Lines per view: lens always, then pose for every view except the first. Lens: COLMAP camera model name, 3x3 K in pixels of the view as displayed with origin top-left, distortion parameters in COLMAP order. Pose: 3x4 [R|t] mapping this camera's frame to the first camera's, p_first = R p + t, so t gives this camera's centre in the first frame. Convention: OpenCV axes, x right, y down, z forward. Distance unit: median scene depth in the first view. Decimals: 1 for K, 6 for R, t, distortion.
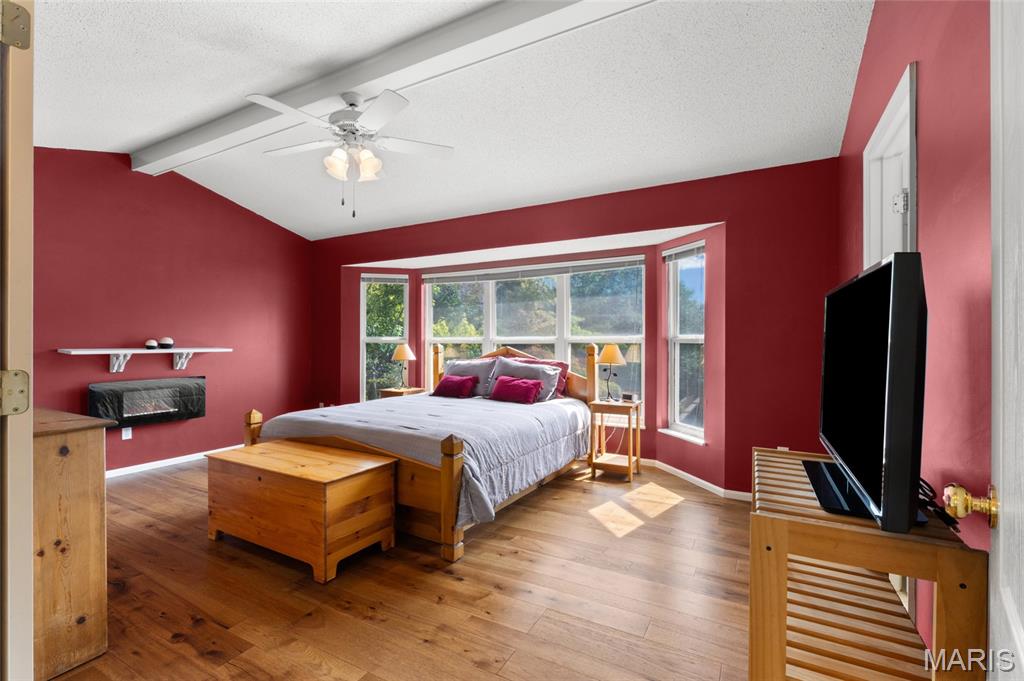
lens RADIAL K [[458.5, 0, 512.9], [0, 458.5, 341.2], [0, 0, 1]] dist [-0.002872, -0.000793]
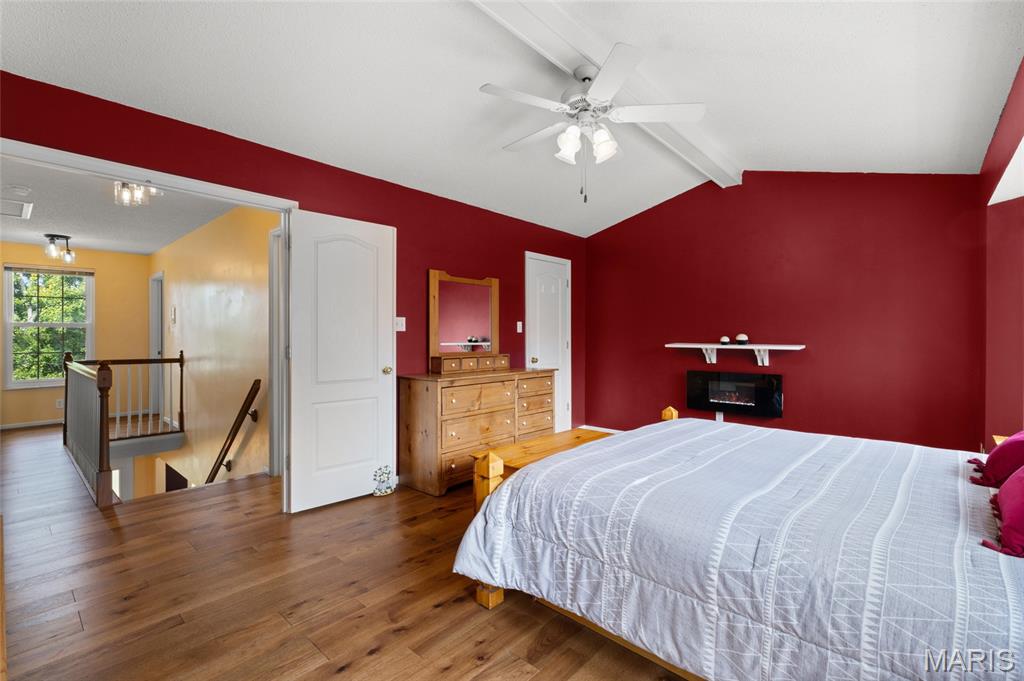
lens RADIAL K [[458.5, 0, 515.0], [0, 458.5, 339.2], [0, 0, 1]] dist [-0.002872, -0.000793]
pose [[-0.225298, 0.005050, -0.974277, 0.419762], [-0.002488, 0.999980, 0.005759, -0.001474], [0.974287, 0.003721, -0.225281, 0.788921]]
